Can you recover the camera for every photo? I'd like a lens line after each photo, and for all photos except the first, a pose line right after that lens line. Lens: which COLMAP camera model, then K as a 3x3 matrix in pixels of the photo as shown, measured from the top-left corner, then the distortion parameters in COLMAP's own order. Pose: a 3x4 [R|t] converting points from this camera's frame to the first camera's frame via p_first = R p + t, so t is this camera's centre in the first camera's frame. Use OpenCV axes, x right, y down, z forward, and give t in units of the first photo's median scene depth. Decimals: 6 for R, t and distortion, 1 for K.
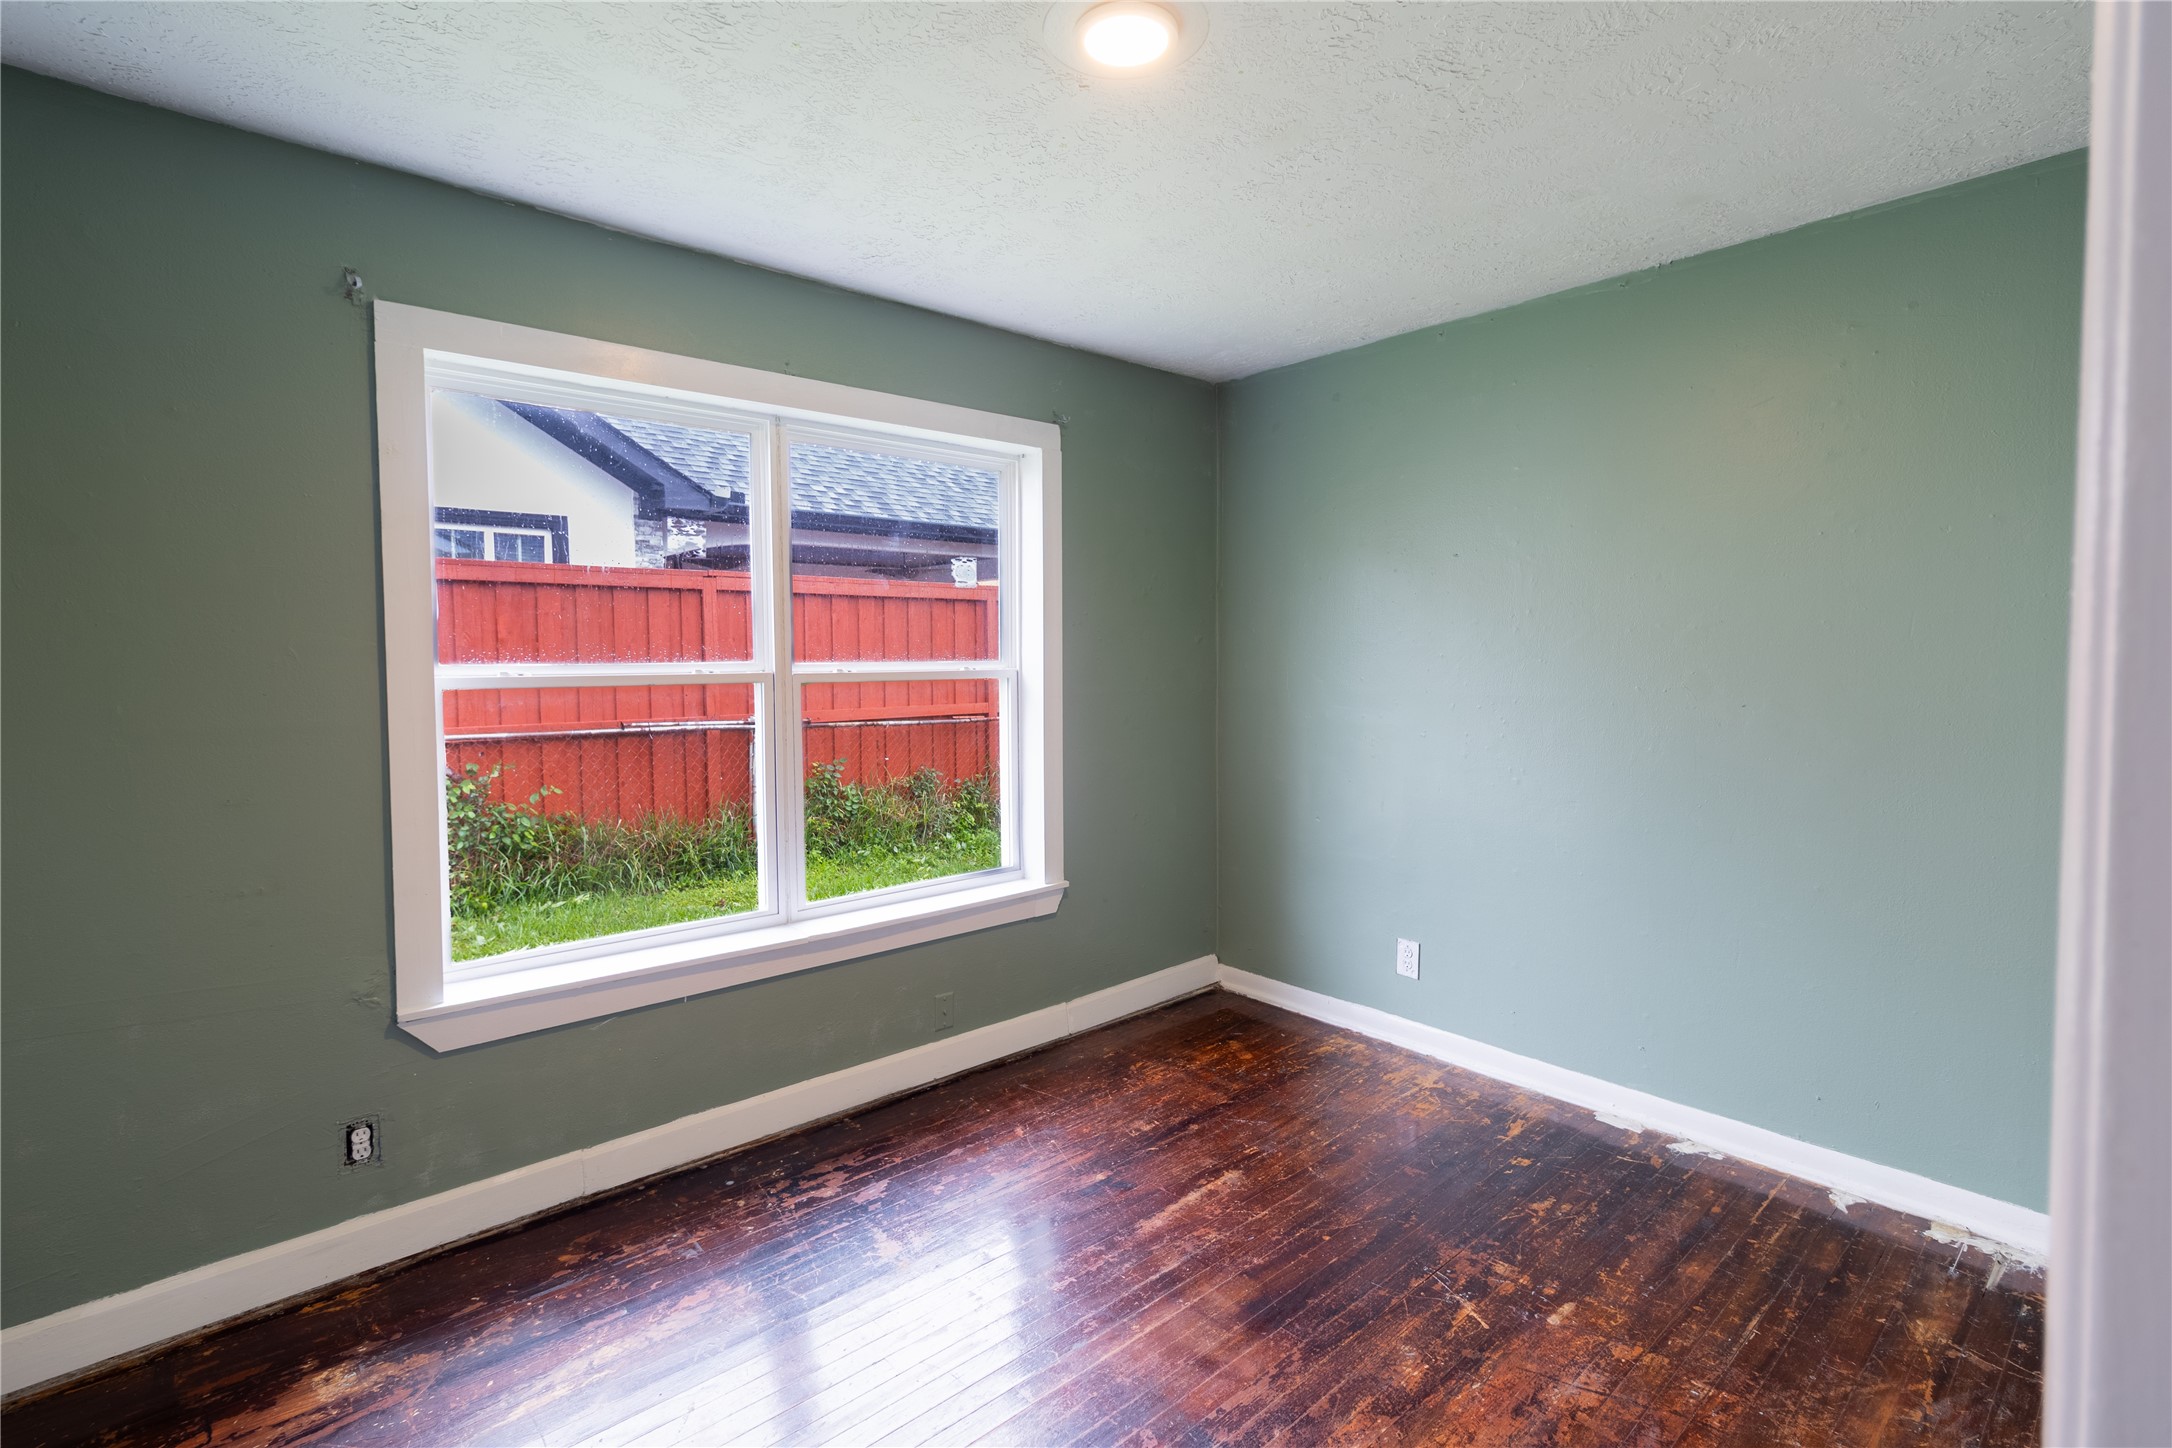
lens RADIAL K [[999.8, 0, 1098.3], [0, 999.8, 694.8], [0, 0, 1]] dist [-0.001966, -0.000402]
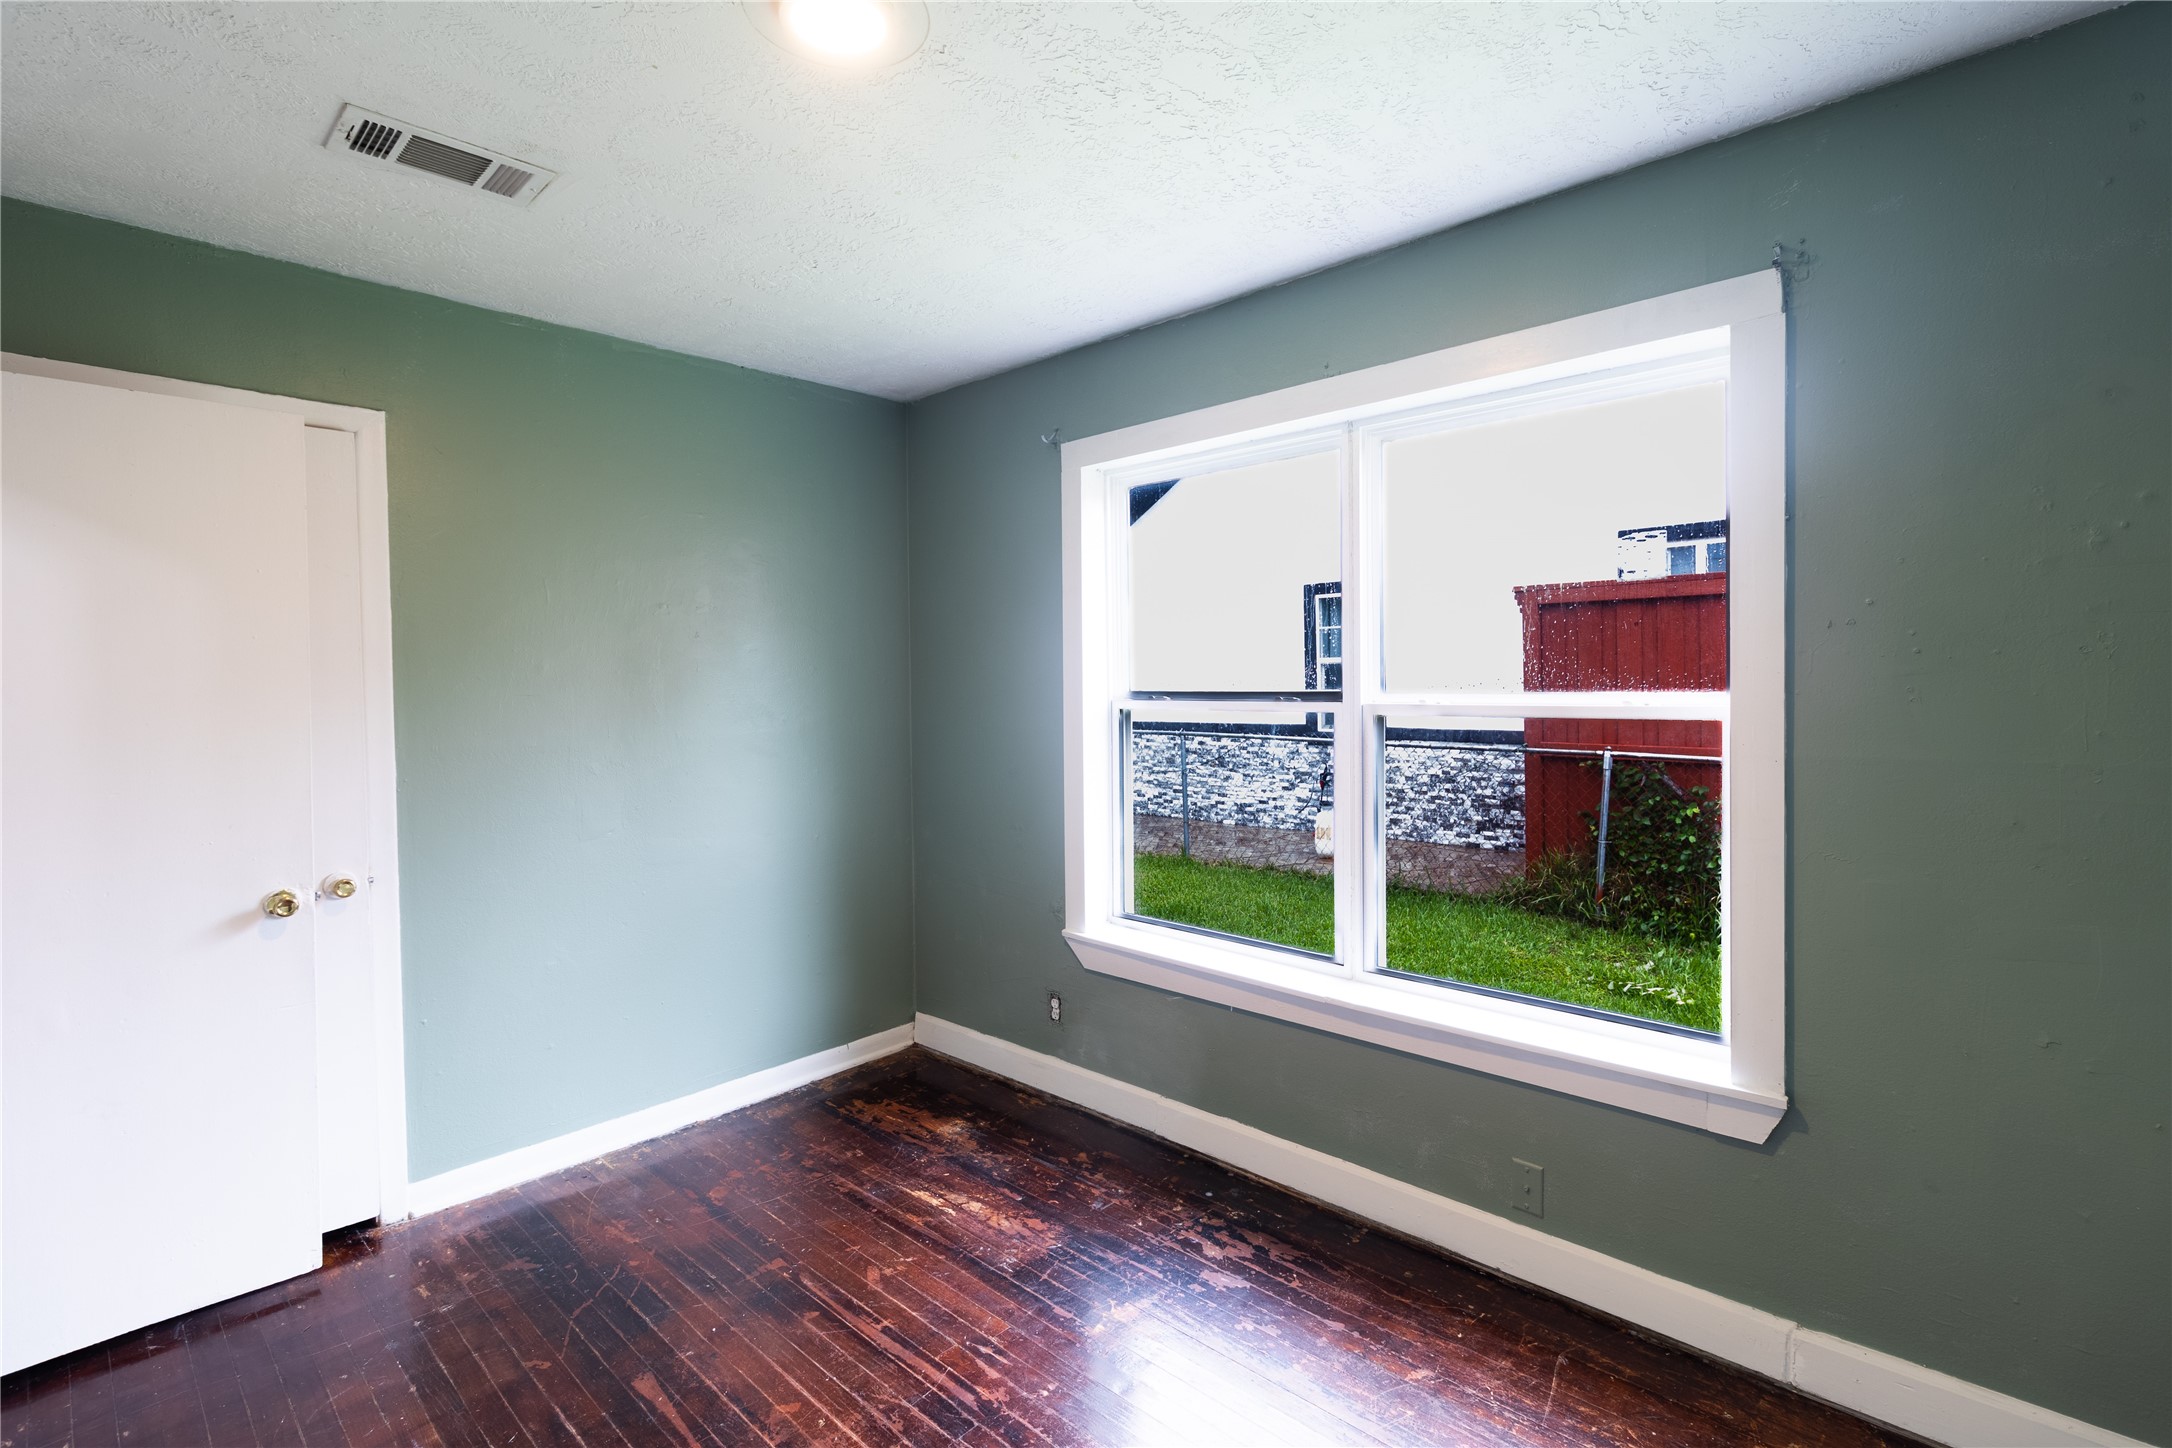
lens RADIAL K [[999.8, 0, 1098.3], [0, 999.8, 694.8], [0, 0, 1]] dist [-0.001966, -0.000402]
pose [[0.089124, 0.019384, -0.995832, 0.632591], [-0.030433, 0.999397, 0.016729, -0.041229], [0.995556, 0.028815, 0.089660, 0.767769]]
